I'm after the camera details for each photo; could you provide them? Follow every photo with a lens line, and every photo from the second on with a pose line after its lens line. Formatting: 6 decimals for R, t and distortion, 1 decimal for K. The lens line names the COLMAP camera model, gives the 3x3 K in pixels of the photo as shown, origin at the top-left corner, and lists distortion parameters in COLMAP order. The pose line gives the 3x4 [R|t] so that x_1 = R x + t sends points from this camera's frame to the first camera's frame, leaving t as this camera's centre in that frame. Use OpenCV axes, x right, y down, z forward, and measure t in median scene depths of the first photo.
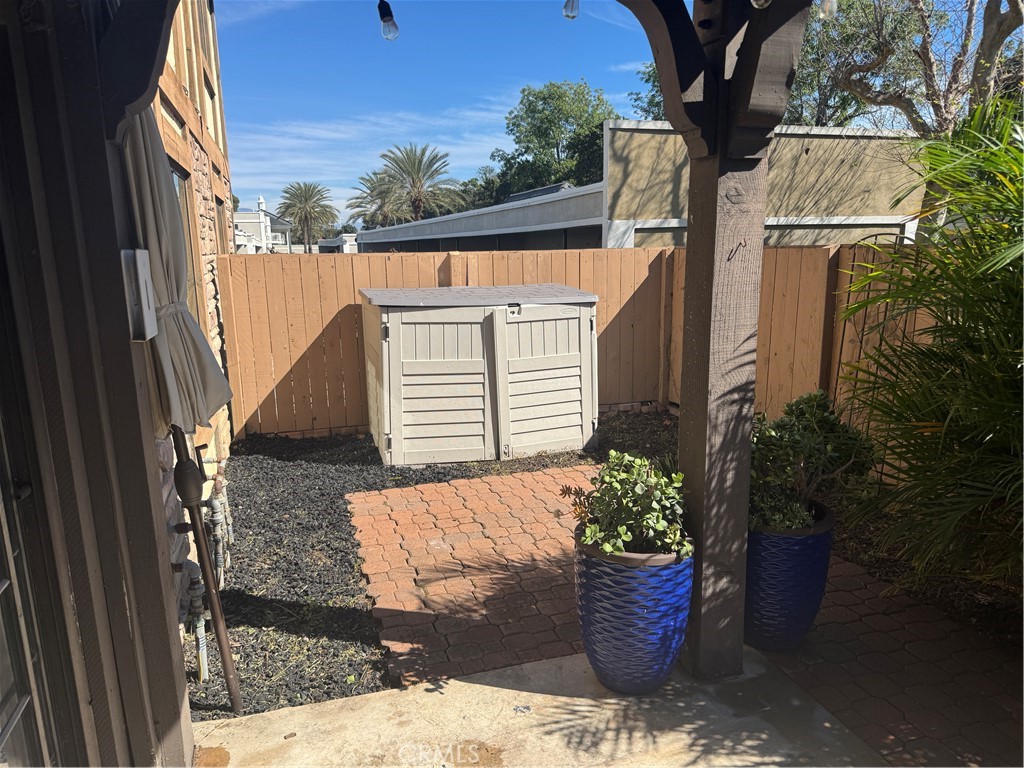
lens RADIAL K [[722.6, 0, 506.8], [0, 722.6, 389.1], [0, 0, 1]] dist [0.069732, -0.097487]
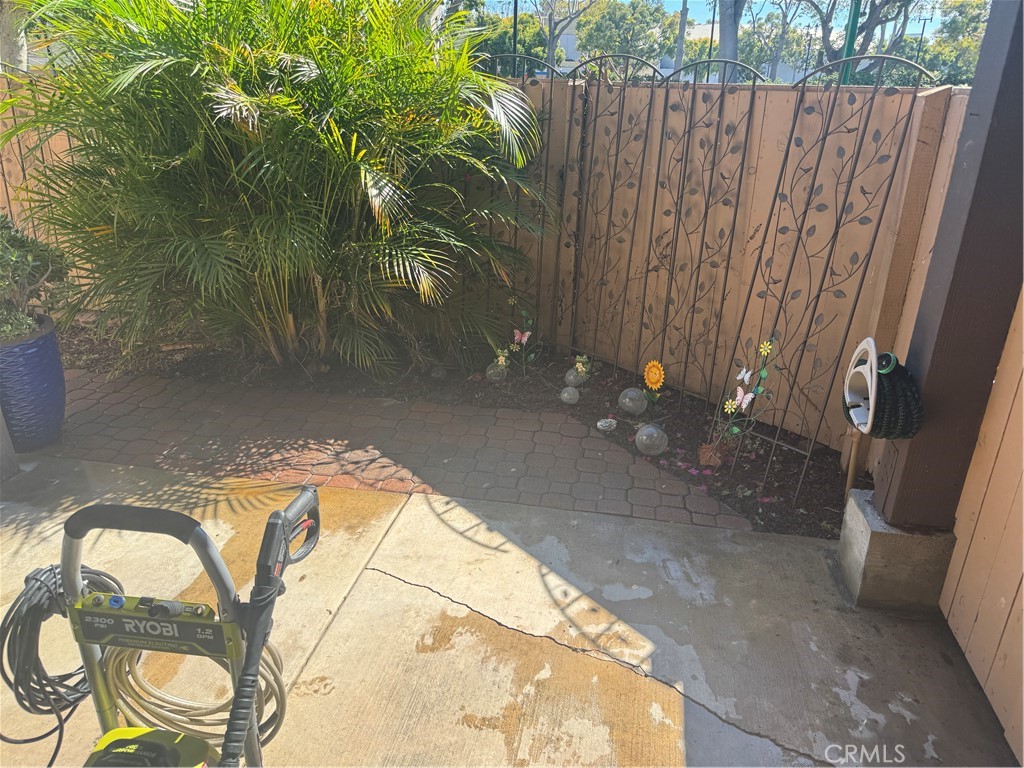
lens RADIAL K [[722.6, 0, 502.9], [0, 722.6, 395.6], [0, 0, 1]] dist [0.069732, -0.097487]
pose [[0.474252, -0.333265, 0.814874, -0.193087], [0.160843, 0.942804, 0.291976, 0.061415], [-0.865572, -0.007403, 0.500730, -0.198537]]
